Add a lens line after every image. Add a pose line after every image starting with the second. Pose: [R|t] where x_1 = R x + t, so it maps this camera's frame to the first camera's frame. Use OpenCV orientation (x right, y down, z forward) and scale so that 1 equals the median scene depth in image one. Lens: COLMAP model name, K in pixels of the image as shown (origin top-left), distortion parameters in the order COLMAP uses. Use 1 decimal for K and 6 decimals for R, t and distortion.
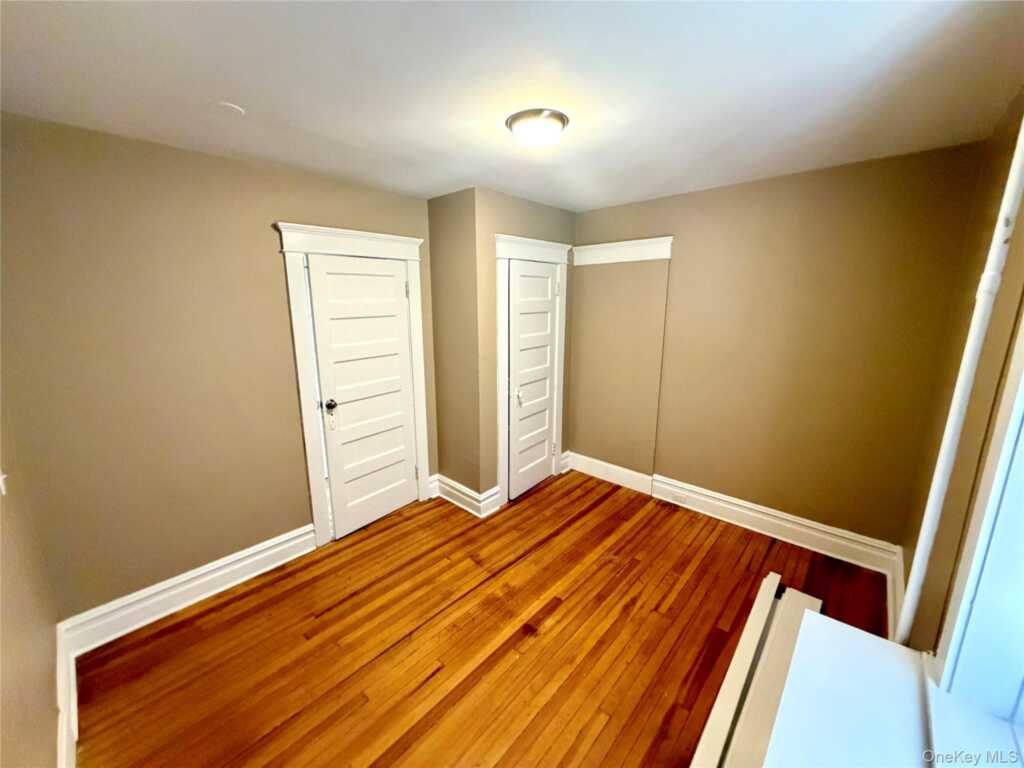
lens RADIAL K [[410.7, 0, 509.0], [0, 410.7, 385.8], [0, 0, 1]] dist [-0.000757, 0.000018]
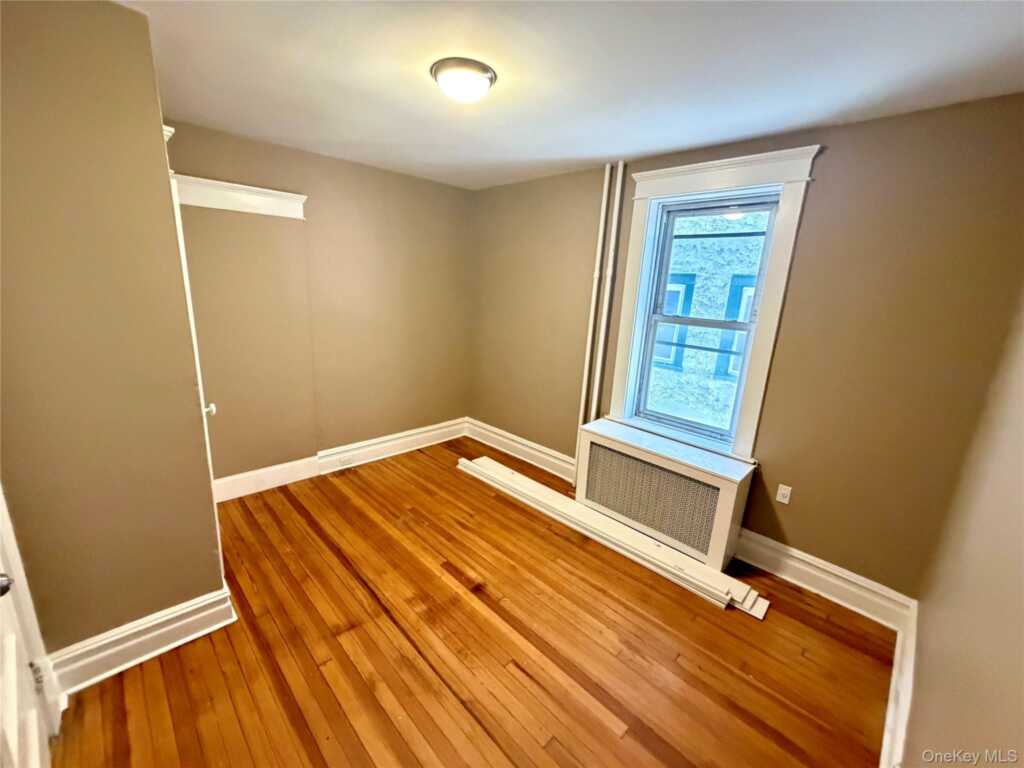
lens RADIAL K [[410.7, 0, 509.0], [0, 410.7, 385.8], [0, 0, 1]] dist [-0.000757, 0.000018]
pose [[0.043868, -0.234803, 0.971053, -0.666039], [0.159991, 0.961094, 0.225168, -0.097491], [-0.986143, 0.145482, 0.079728, 0.607123]]
